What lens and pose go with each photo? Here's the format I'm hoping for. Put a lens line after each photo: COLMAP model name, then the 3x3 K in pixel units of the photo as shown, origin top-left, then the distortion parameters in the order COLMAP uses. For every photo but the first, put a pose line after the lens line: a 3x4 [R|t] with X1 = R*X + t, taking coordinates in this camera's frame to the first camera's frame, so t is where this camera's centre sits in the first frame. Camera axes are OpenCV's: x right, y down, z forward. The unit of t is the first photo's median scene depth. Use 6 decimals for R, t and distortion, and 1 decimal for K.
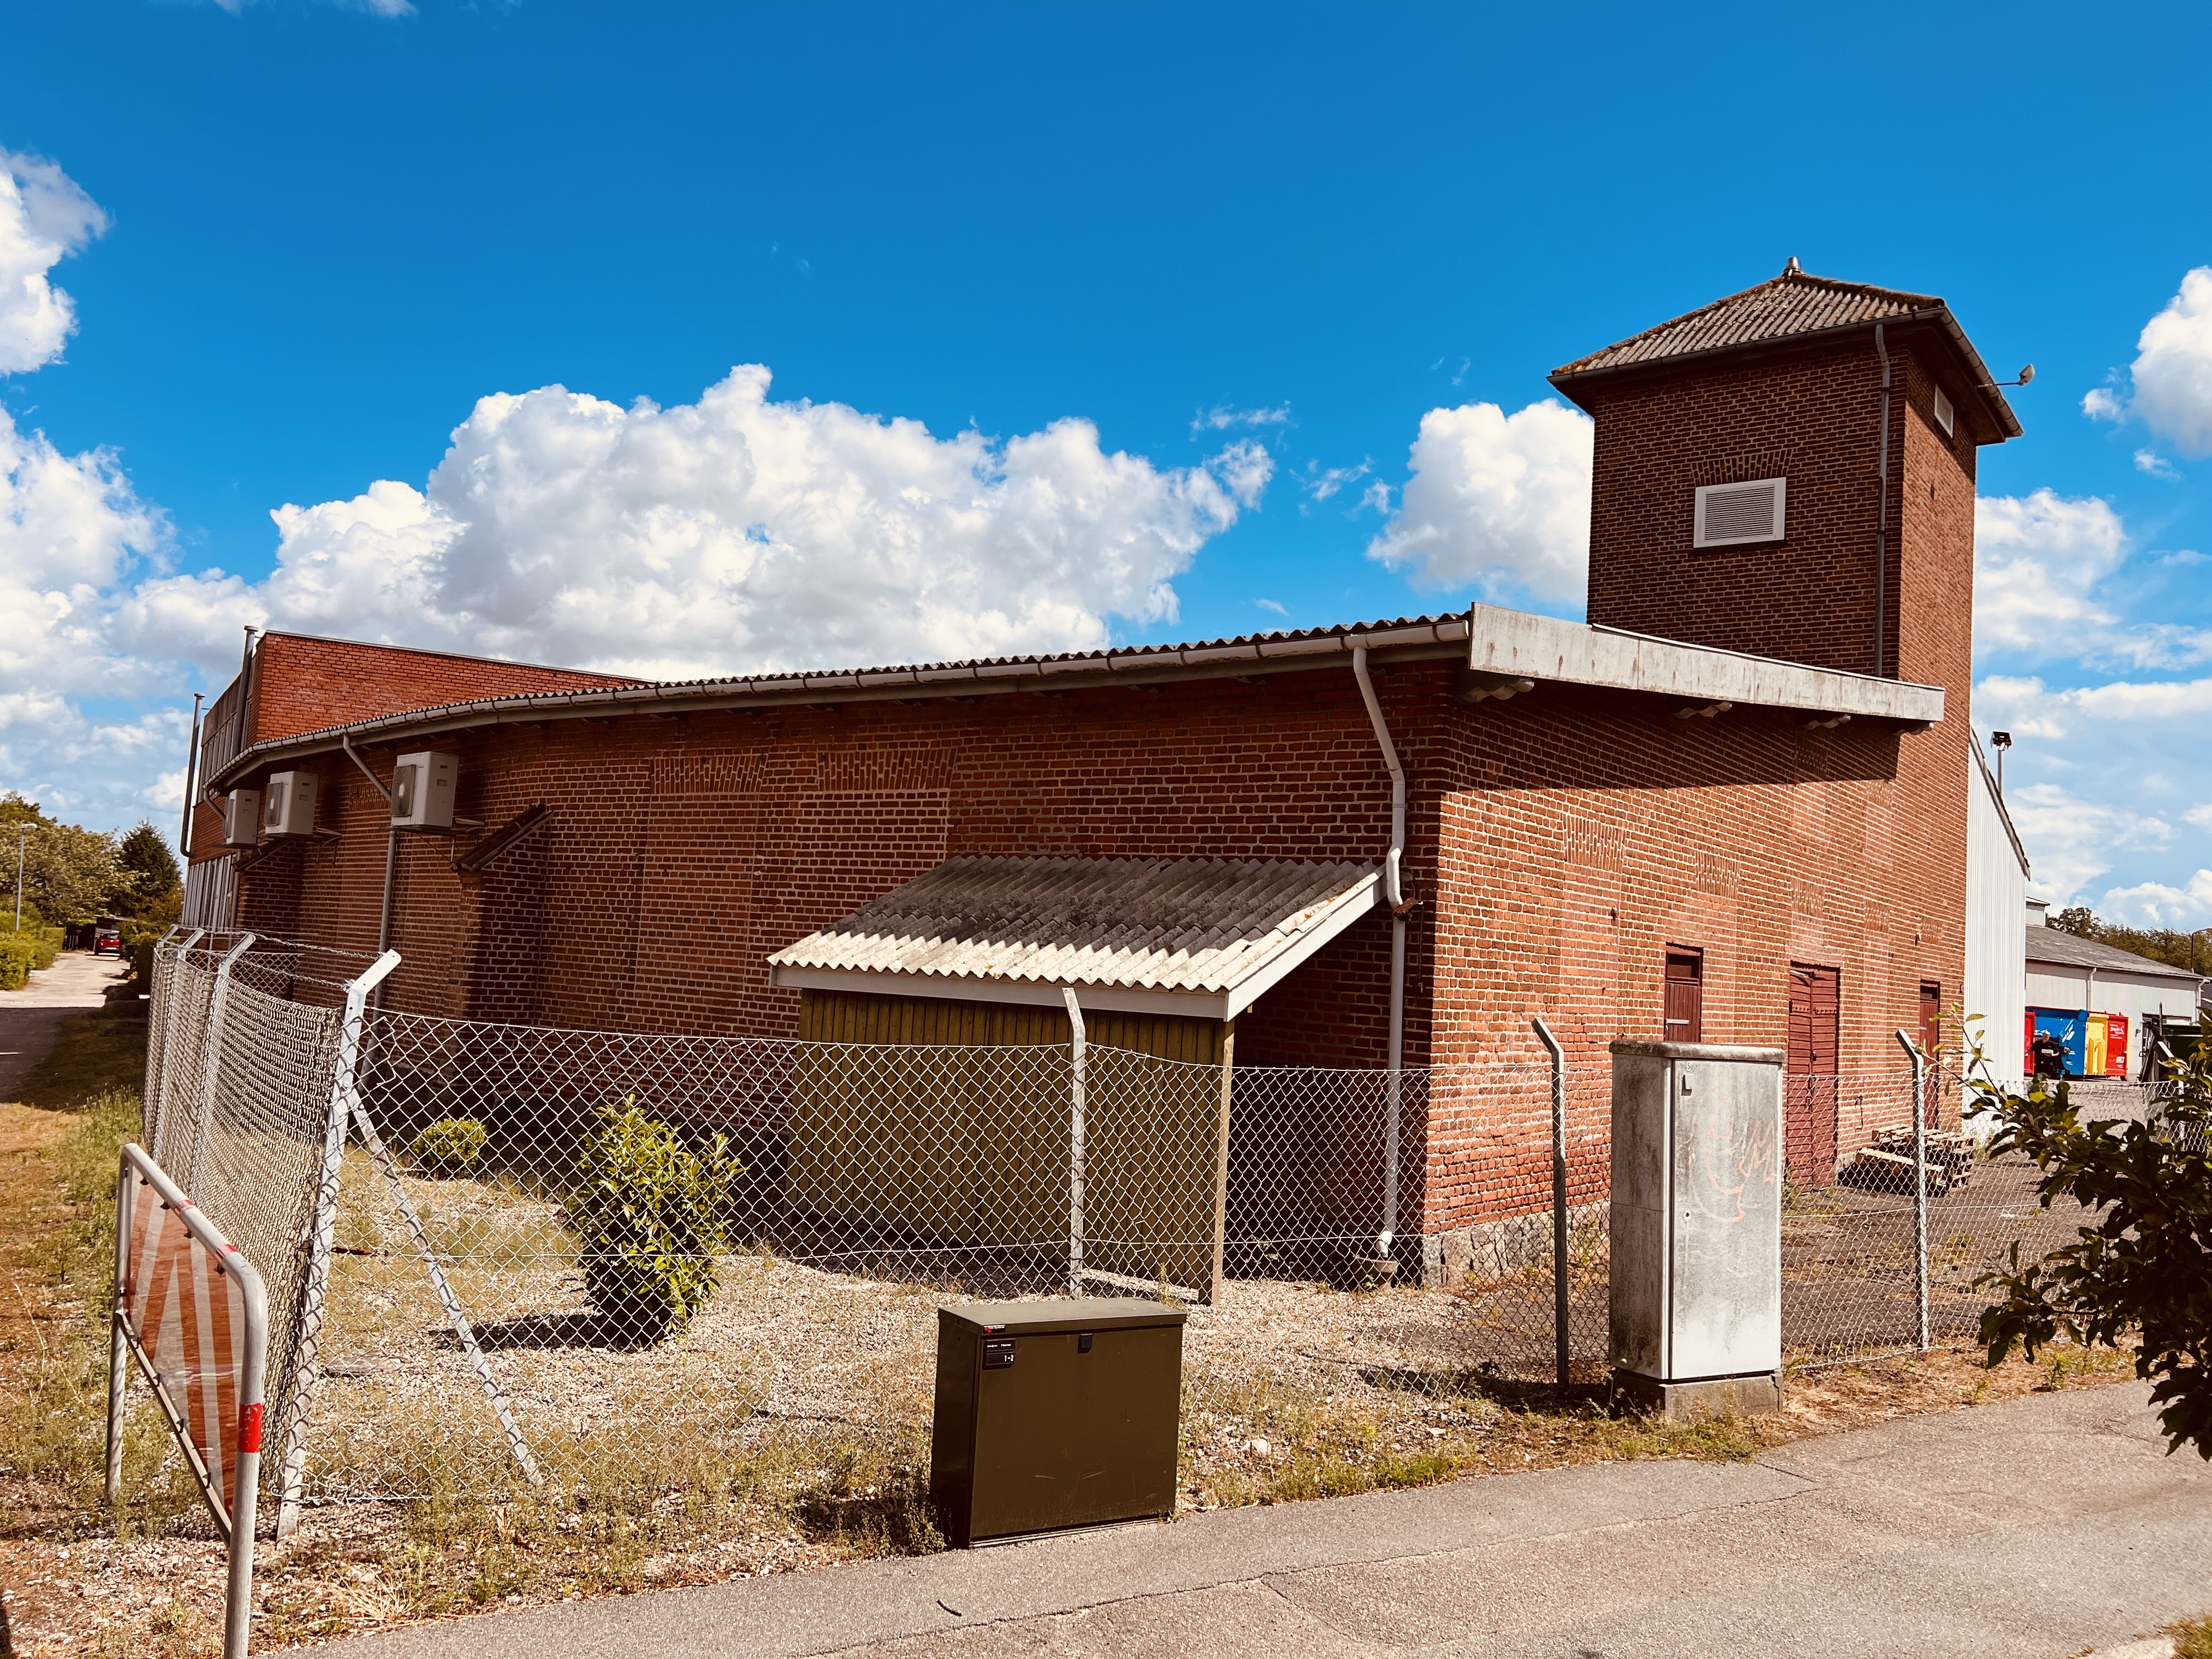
lens RADIAL K [[1660.3, 0, 1115.0], [0, 1660.3, 828.4], [0, 0, 1]] dist [0.062262, -0.050016]
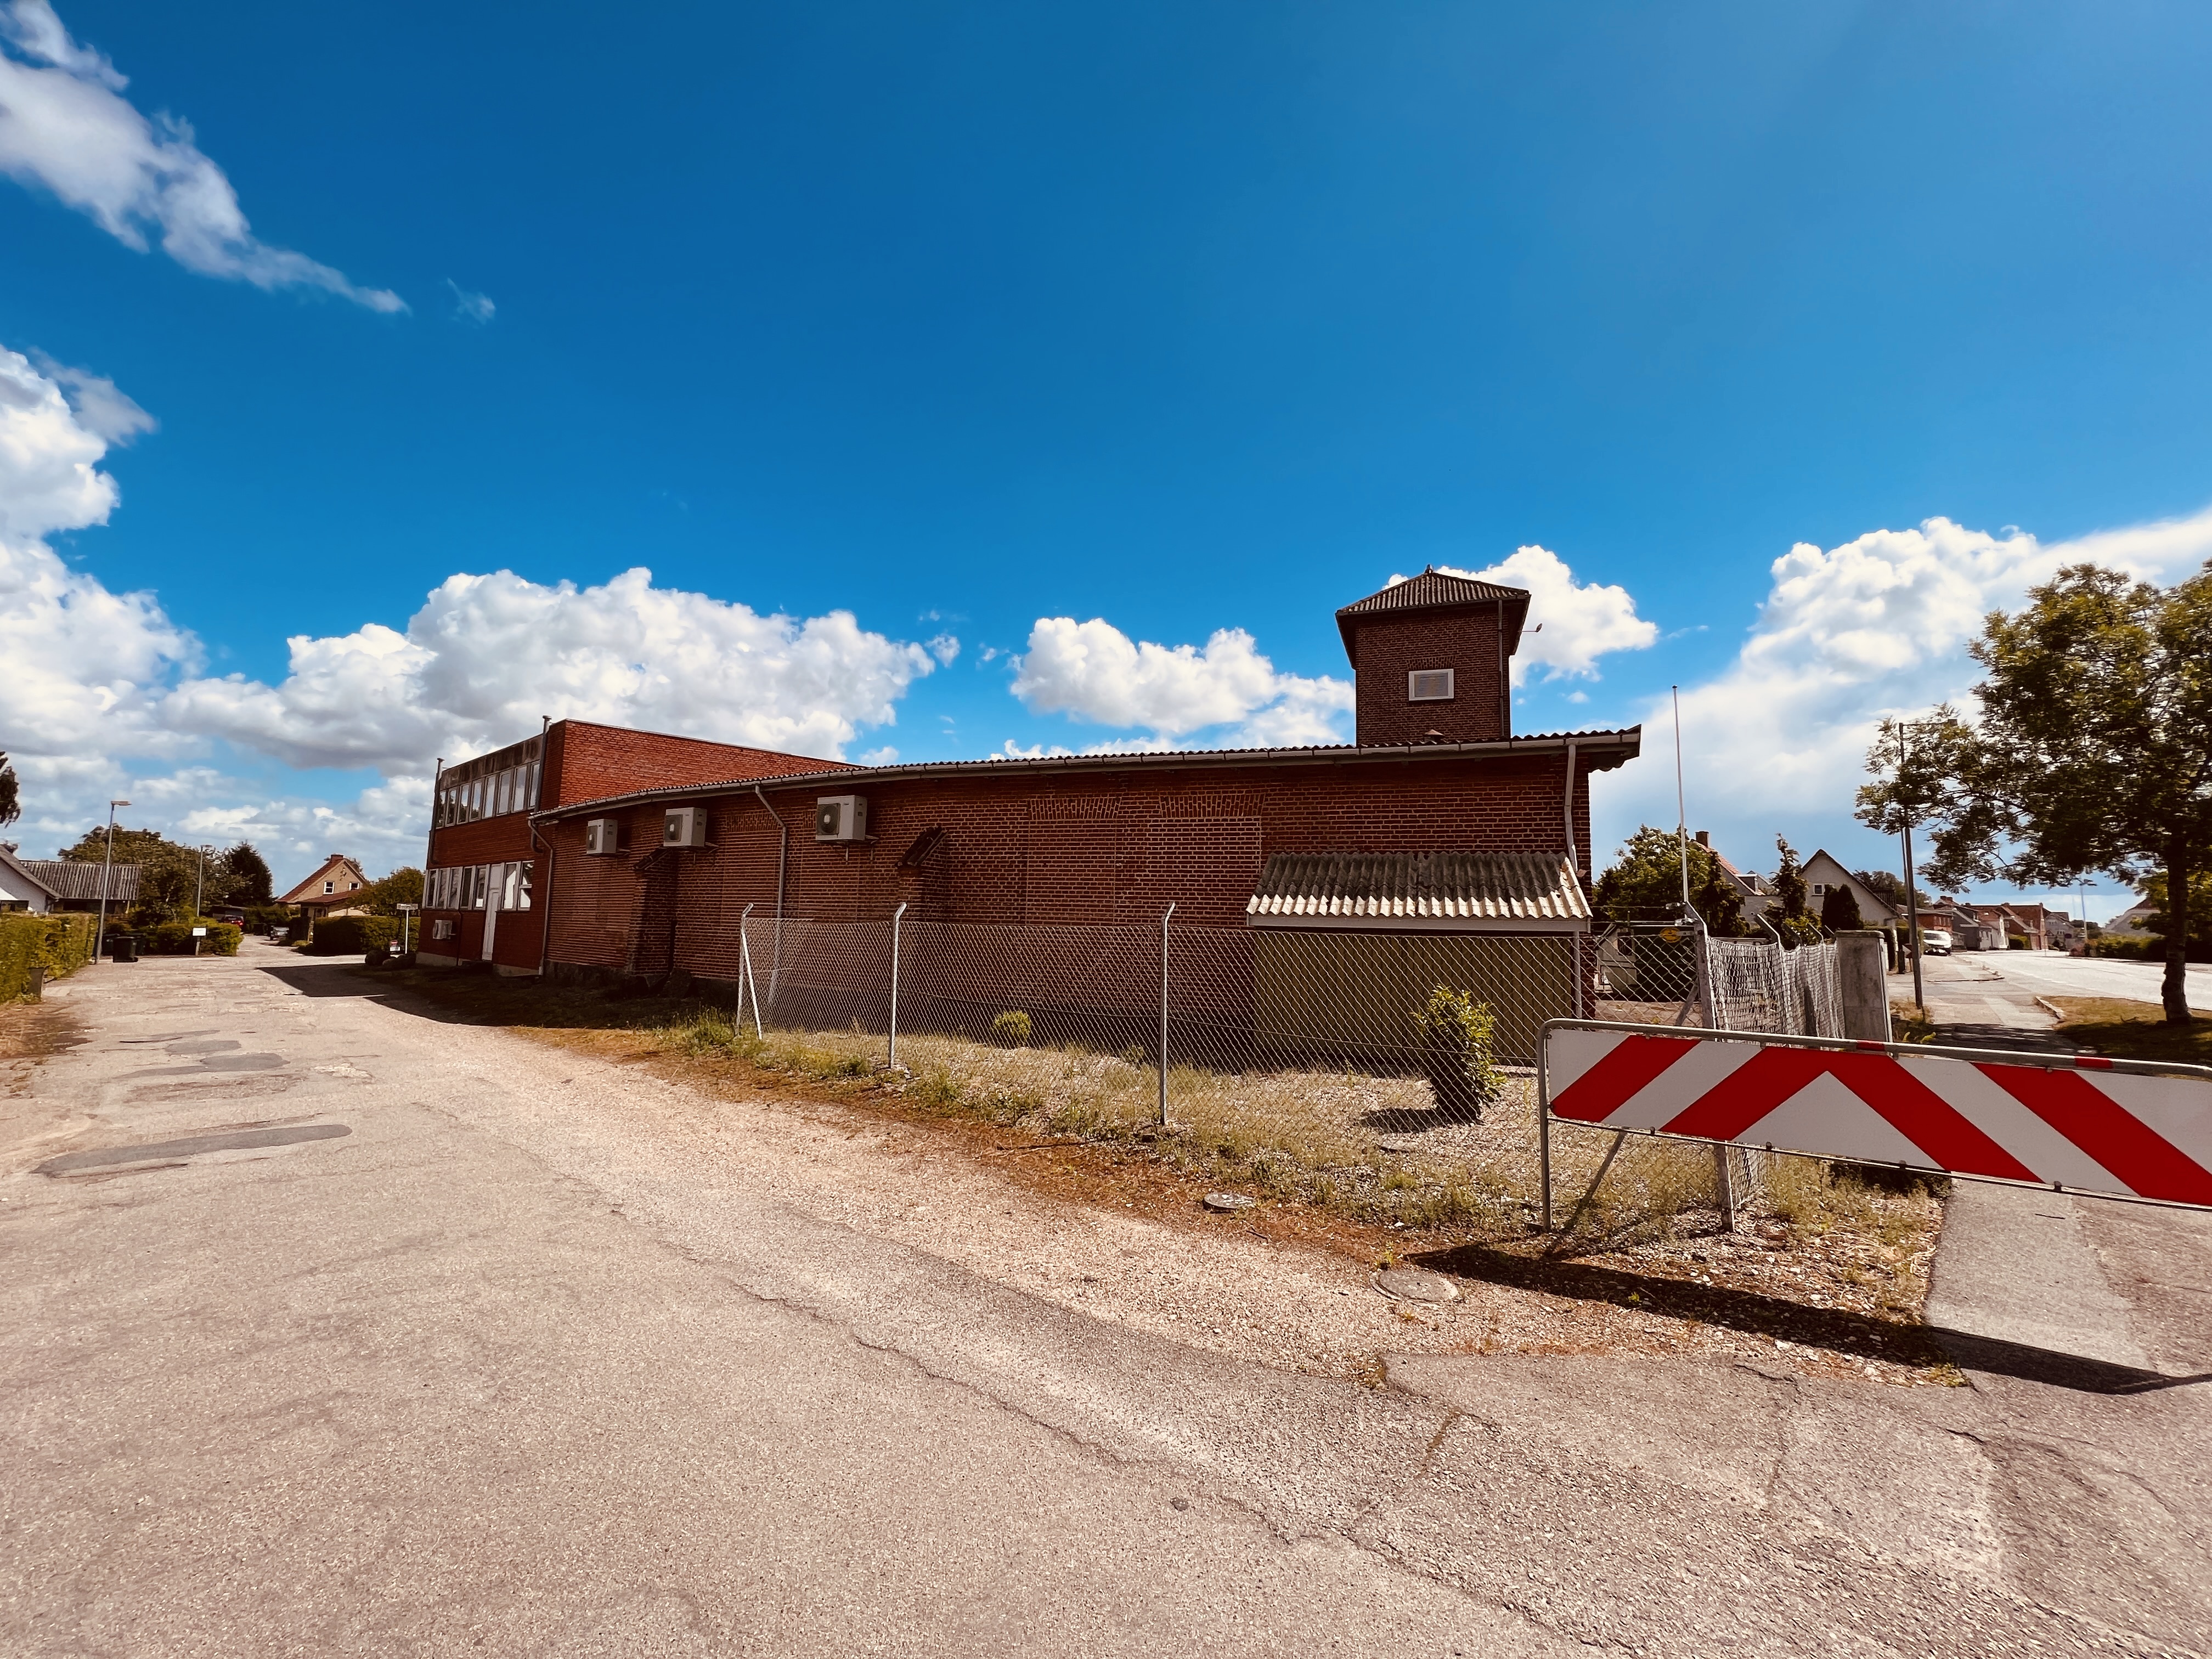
lens RADIAL K [[897.1, 0, 1140.5], [0, 897.1, 828.3], [0, 0, 1]] dist [-0.000296, 0.002036]
pose [[0.956561, -0.005522, 0.291480, -0.429427], [0.009429, 0.999884, -0.011999, 0.000231], [-0.291380, 0.014226, 0.956502, 0.074483]]
